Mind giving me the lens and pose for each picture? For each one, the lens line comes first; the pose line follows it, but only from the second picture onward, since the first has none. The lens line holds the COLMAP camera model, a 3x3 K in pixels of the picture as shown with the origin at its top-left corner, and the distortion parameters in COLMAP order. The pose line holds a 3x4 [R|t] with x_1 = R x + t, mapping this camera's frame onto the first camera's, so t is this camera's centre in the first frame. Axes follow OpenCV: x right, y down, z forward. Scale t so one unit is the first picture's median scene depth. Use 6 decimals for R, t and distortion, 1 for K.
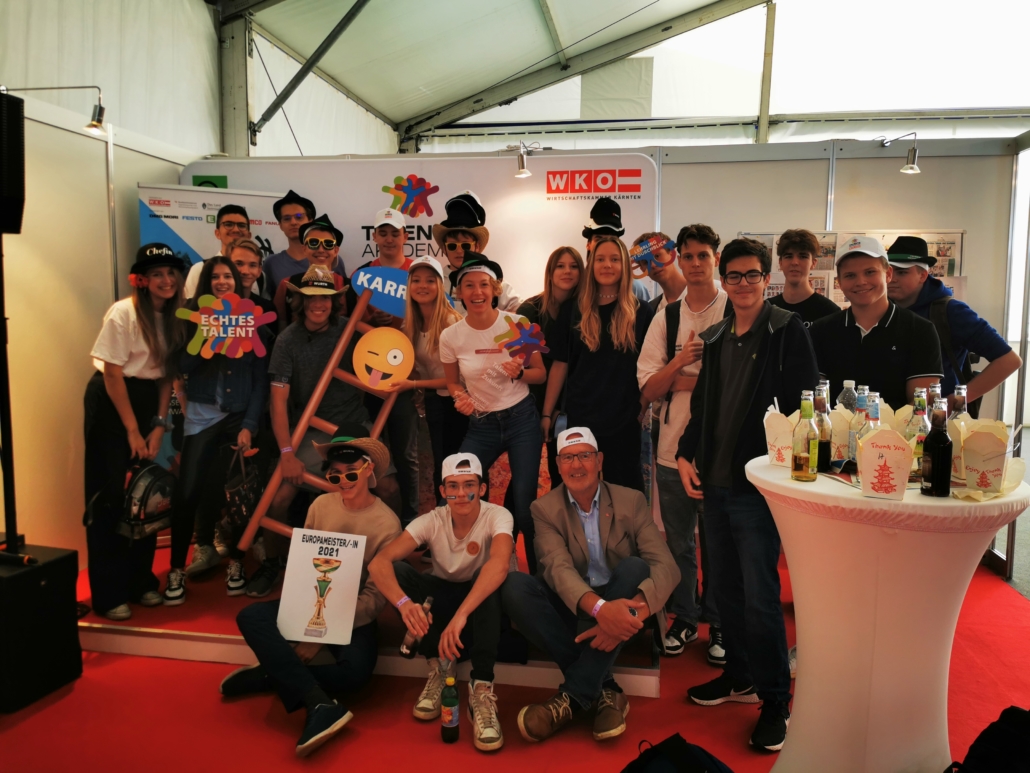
lens RADIAL K [[807.2, 0, 506.5], [0, 807.2, 370.1], [0, 0, 1]] dist [0.079584, -0.105234]
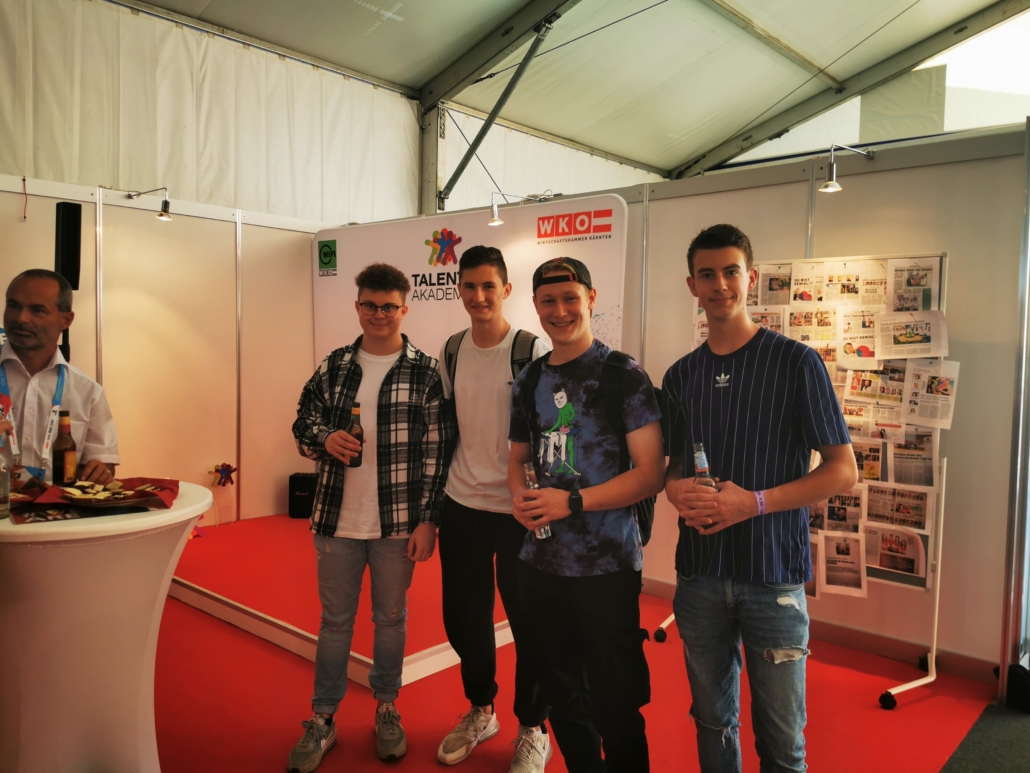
lens RADIAL K [[807.2, 0, 507.6], [0, 807.2, 370.6], [0, 0, 1]] dist [0.079584, -0.105234]
pose [[0.845203, 0.024554, -0.533881, 0.575408], [-0.053141, 0.997855, -0.038236, -0.001256], [0.531797, 0.060688, 0.844695, 0.088350]]
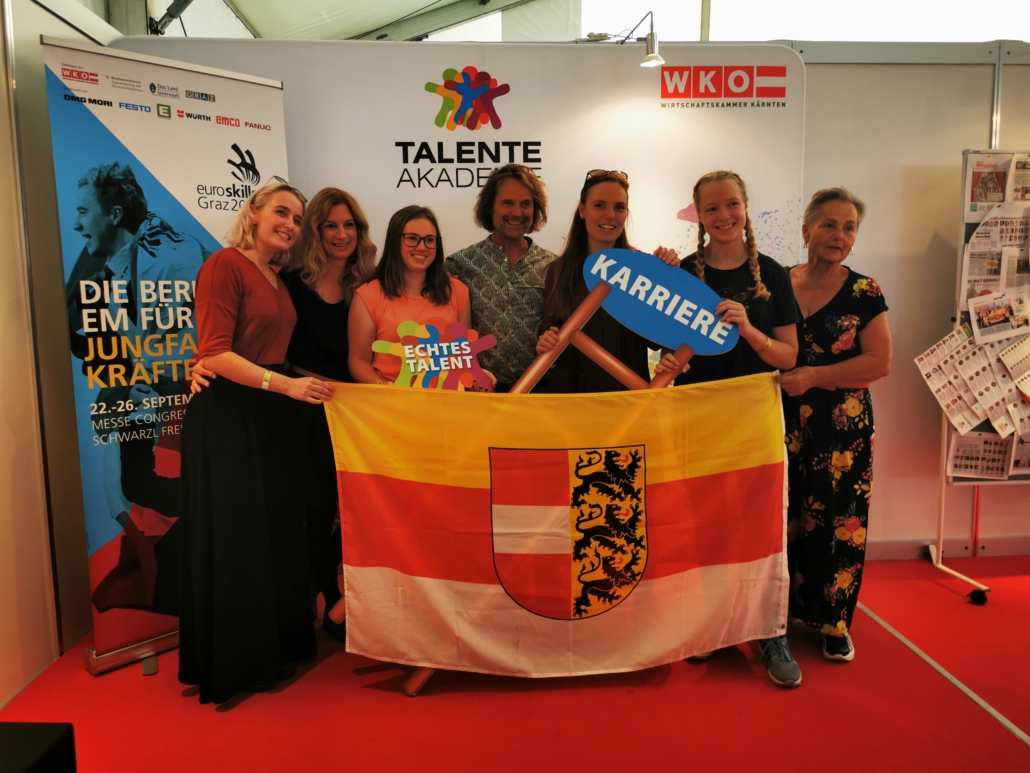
lens RADIAL K [[807.2, 0, 508.9], [0, 807.2, 362.0], [0, 0, 1]] dist [0.079584, -0.105234]
pose [[0.975887, -0.041194, 0.214352, -0.241832], [0.038201, 0.999106, 0.018086, -0.001148], [-0.214906, -0.009462, 0.976589, 0.311103]]
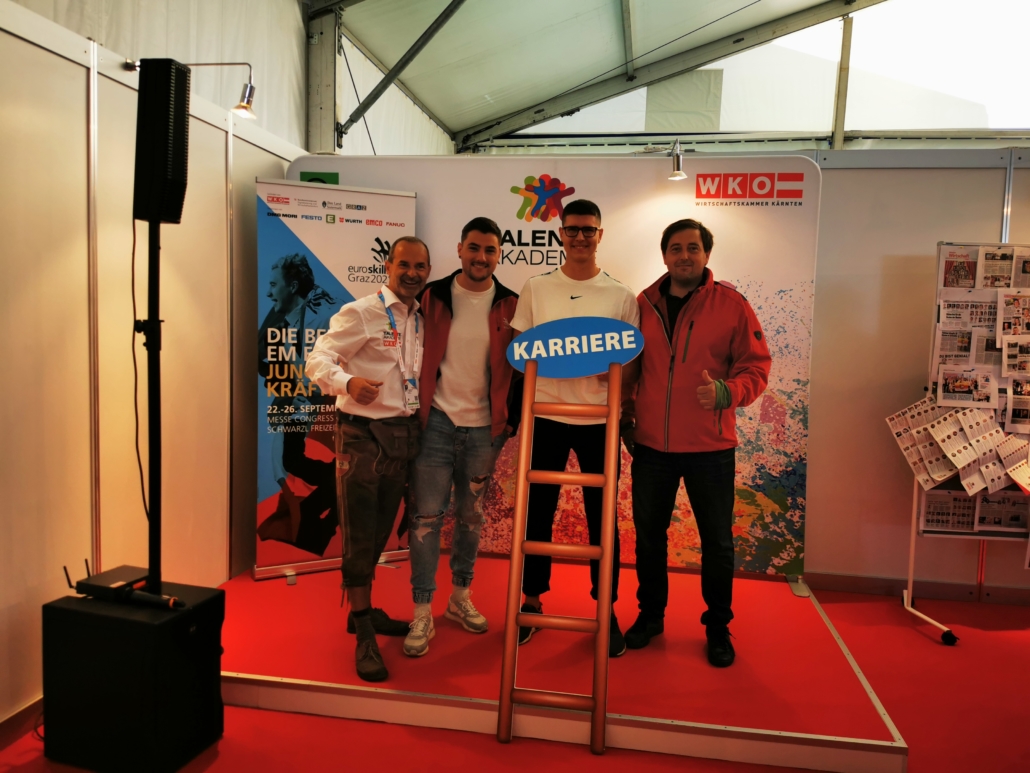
lens RADIAL K [[807.2, 0, 502.0], [0, 807.2, 364.6], [0, 0, 1]] dist [0.079584, -0.105234]
pose [[0.999734, 0.022451, -0.005308, -0.154670], [-0.022593, 0.999336, -0.028581, -0.000042], [0.004663, 0.028694, 0.999577, 0.090224]]
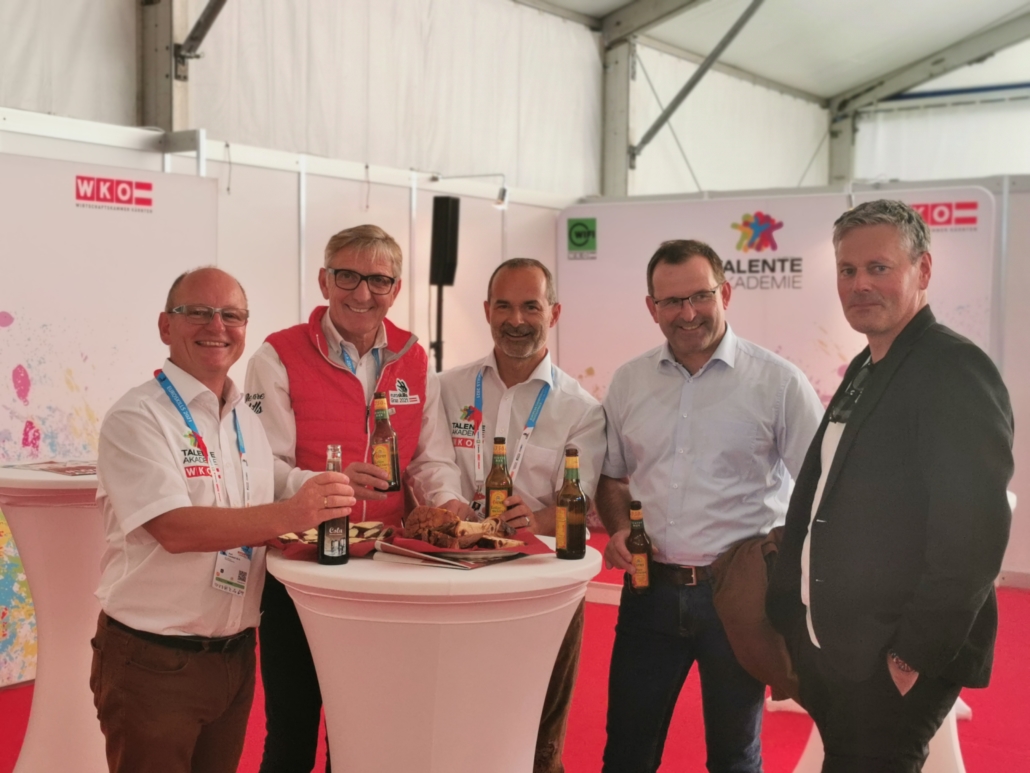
lens RADIAL K [[1461.1, 0, 487.6], [0, 1461.1, 369.7], [0, 0, 1]] dist [0.026601, 0.000000]
pose [[0.907001, 0.012562, -0.420940, 0.368914], [-0.035671, 0.998255, -0.047068, 0.067318], [0.419614, 0.057706, 0.905866, -0.867617]]
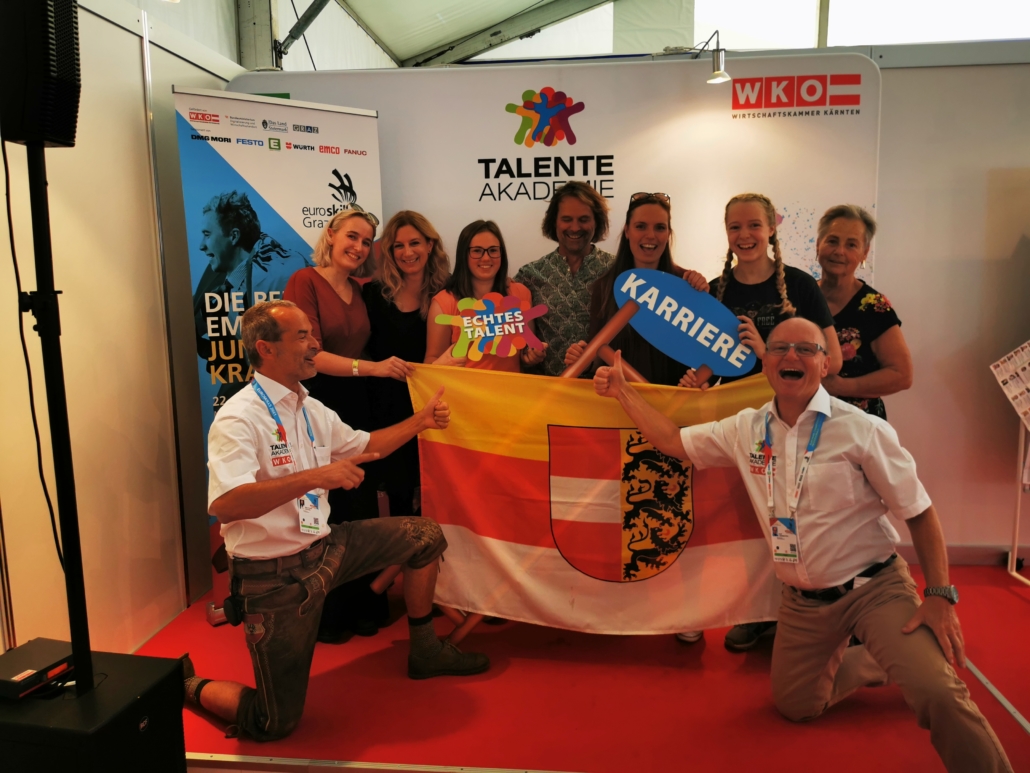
lens RADIAL K [[807.2, 0, 505.8], [0, 807.2, 359.7], [0, 0, 1]] dist [0.079584, -0.105234]
pose [[0.997541, -0.030873, 0.062926, -0.207820], [0.028801, 0.999021, 0.033579, -0.018173], [-0.063901, -0.031684, 0.997453, 0.249948]]
